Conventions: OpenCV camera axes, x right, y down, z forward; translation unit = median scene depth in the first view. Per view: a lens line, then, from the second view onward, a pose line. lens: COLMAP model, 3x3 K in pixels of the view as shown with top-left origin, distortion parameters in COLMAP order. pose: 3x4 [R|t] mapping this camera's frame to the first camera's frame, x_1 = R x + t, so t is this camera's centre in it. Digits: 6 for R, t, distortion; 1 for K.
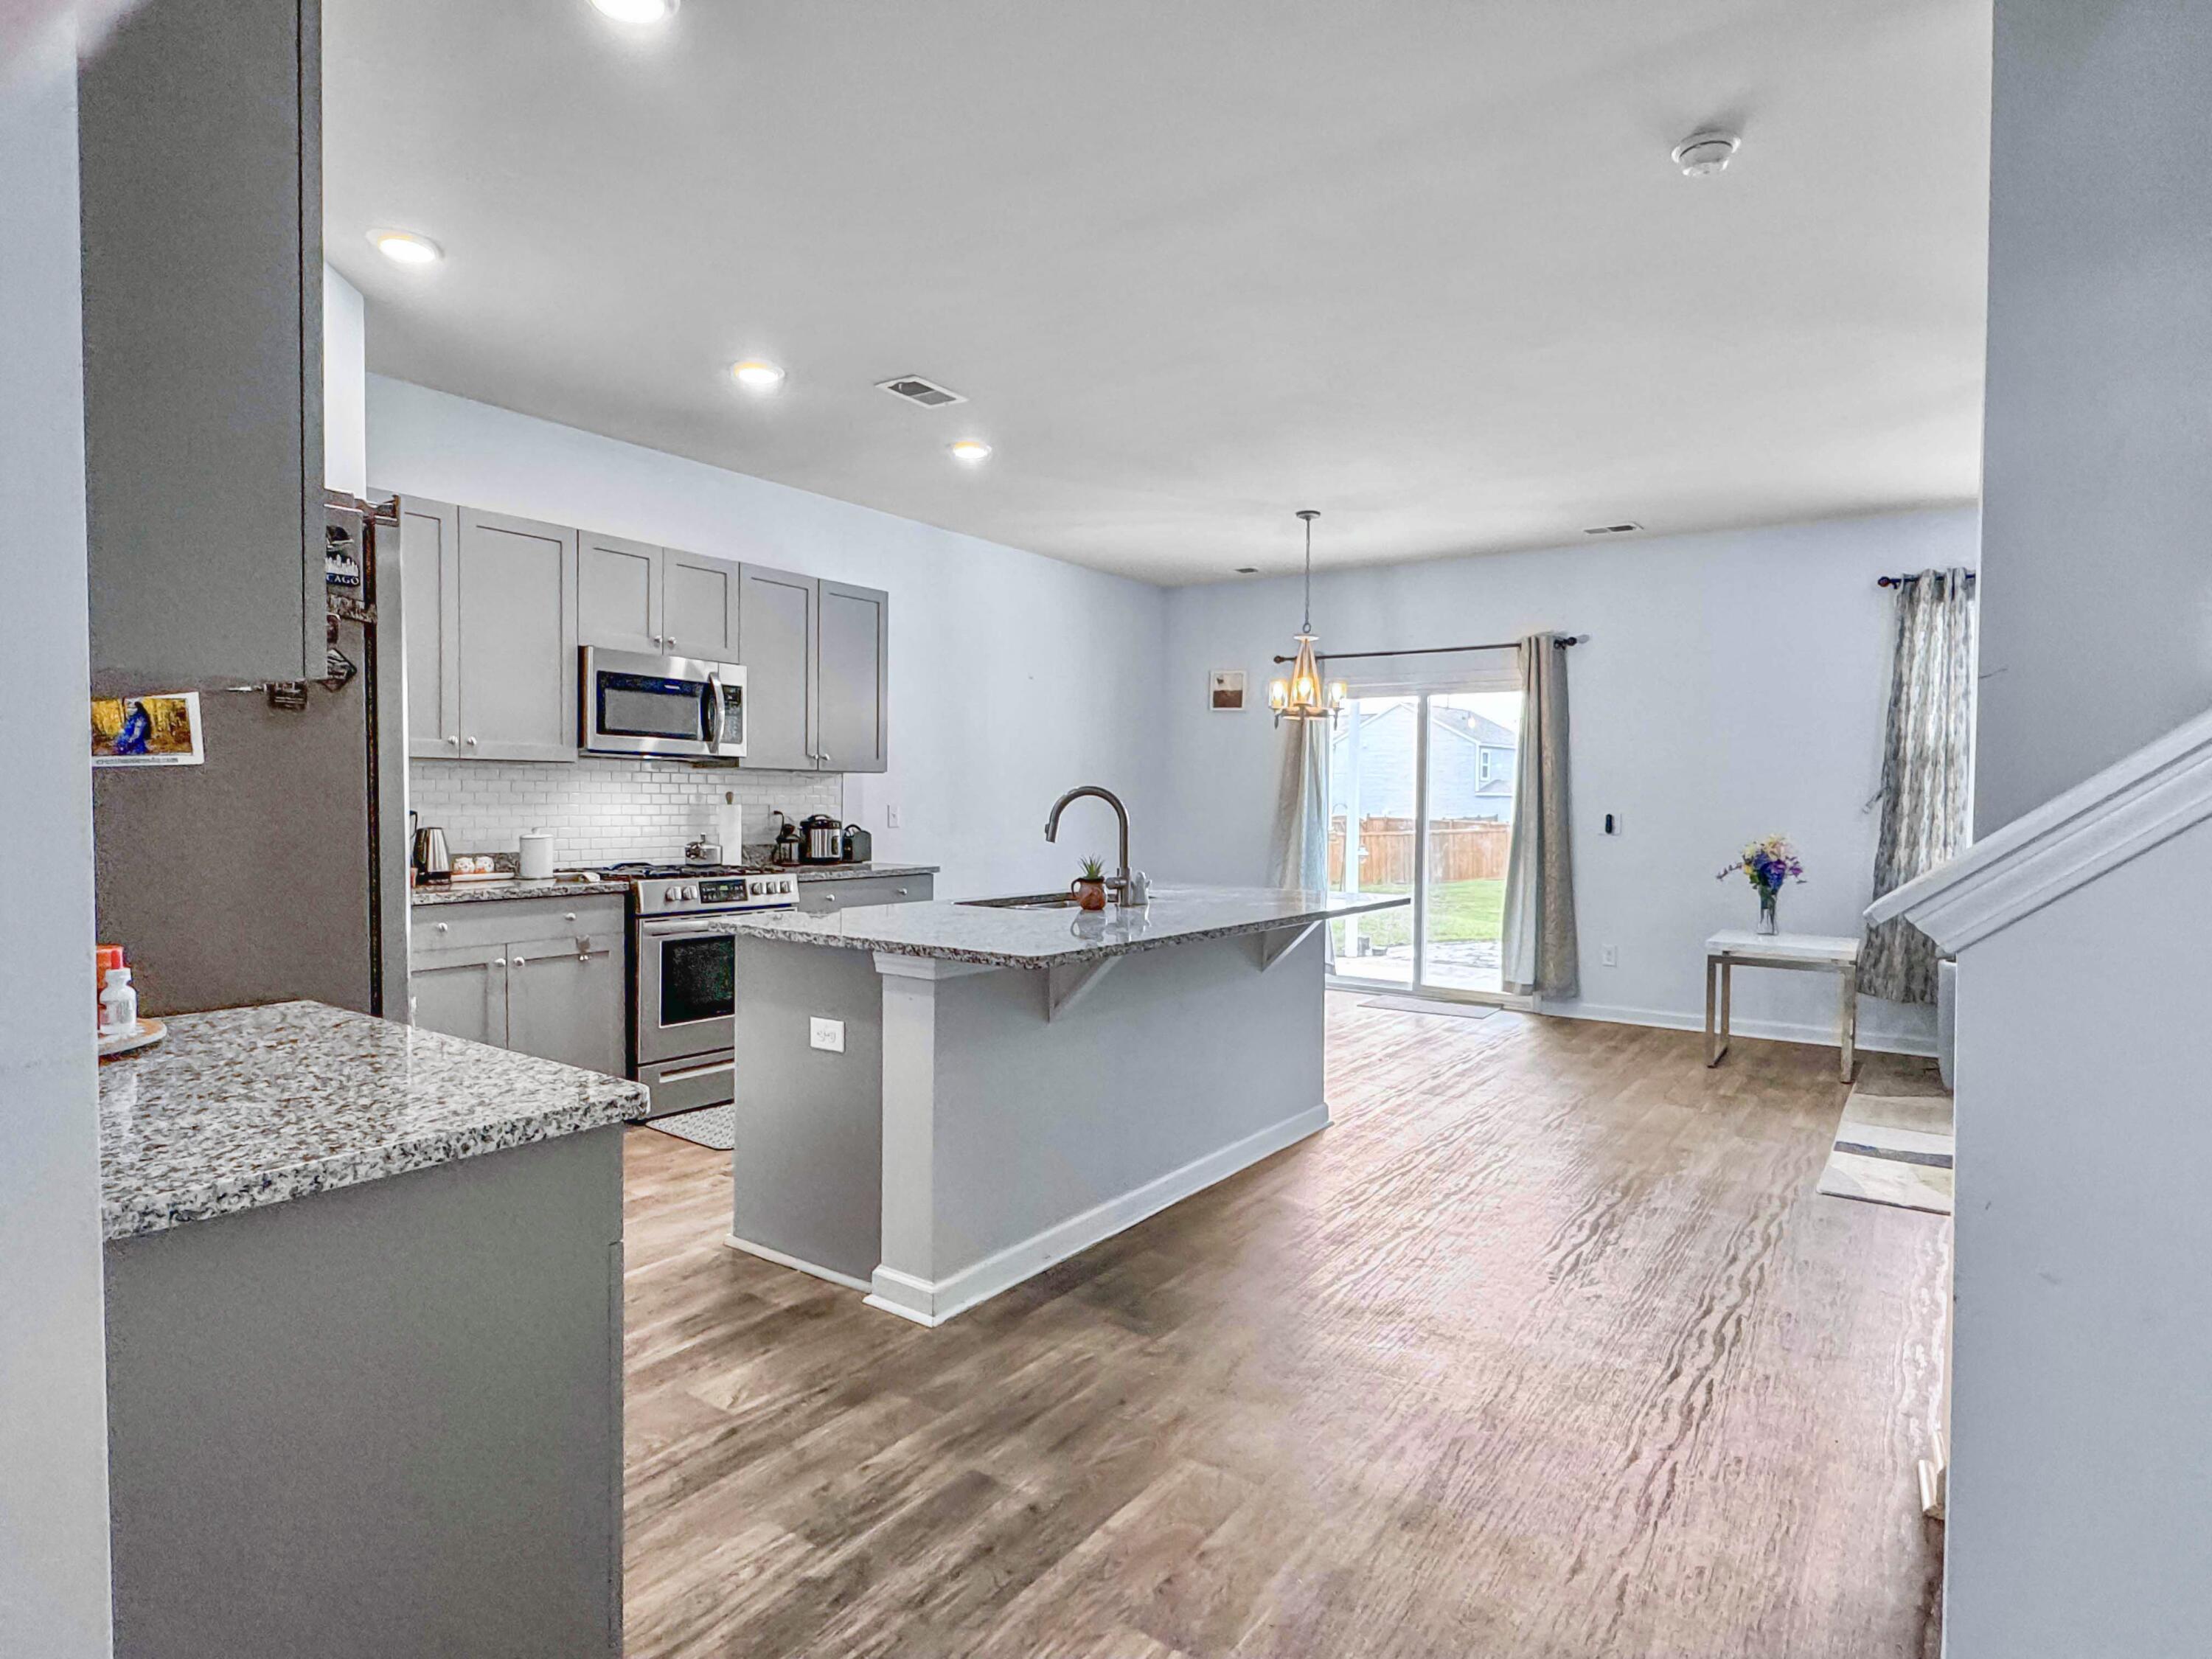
lens RADIAL K [[1219.2, 0, 1095.8], [0, 1219.2, 820.8], [0, 0, 1]] dist [-0.005793, 0.005062]
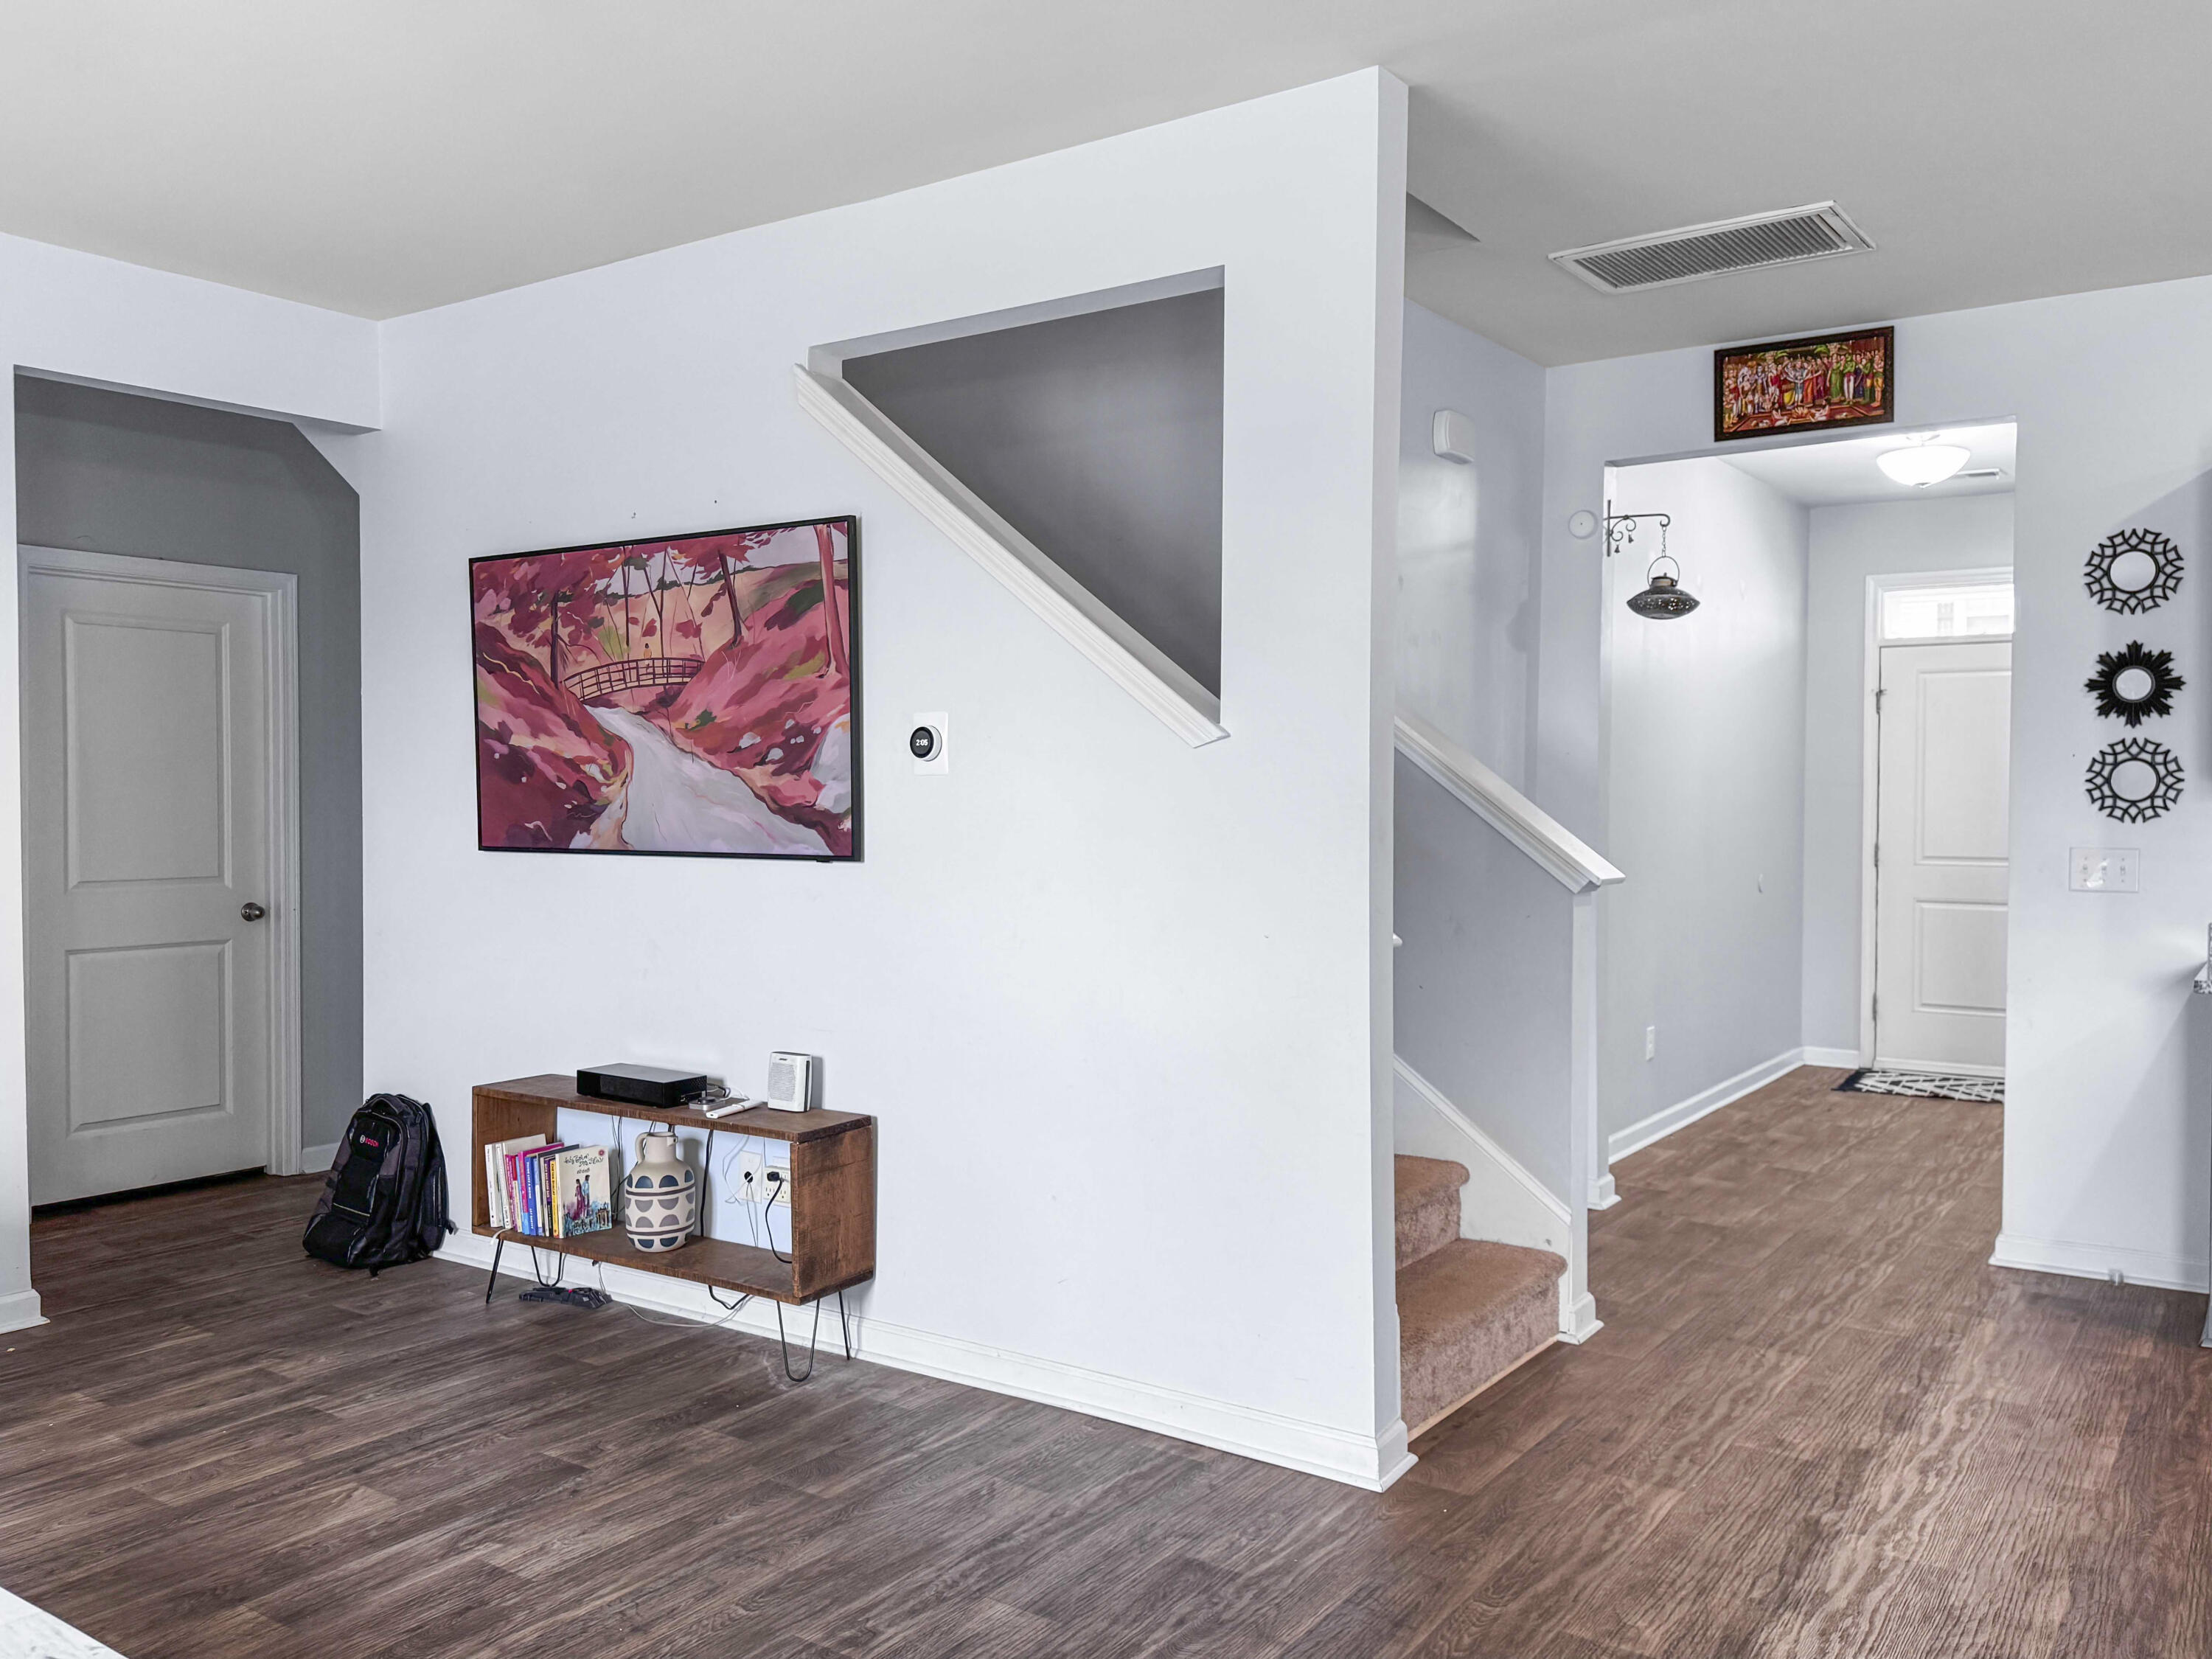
lens RADIAL K [[1745.3, 0, 1105.3], [0, 1745.3, 833.9], [0, 0, 1]] dist [0.087662, -0.114044]
pose [[-0.999839, -0.012767, -0.012640, 0.362547], [-0.013300, 0.998987, 0.042986, -0.031397], [0.012078, 0.043148, -0.998996, 0.951187]]
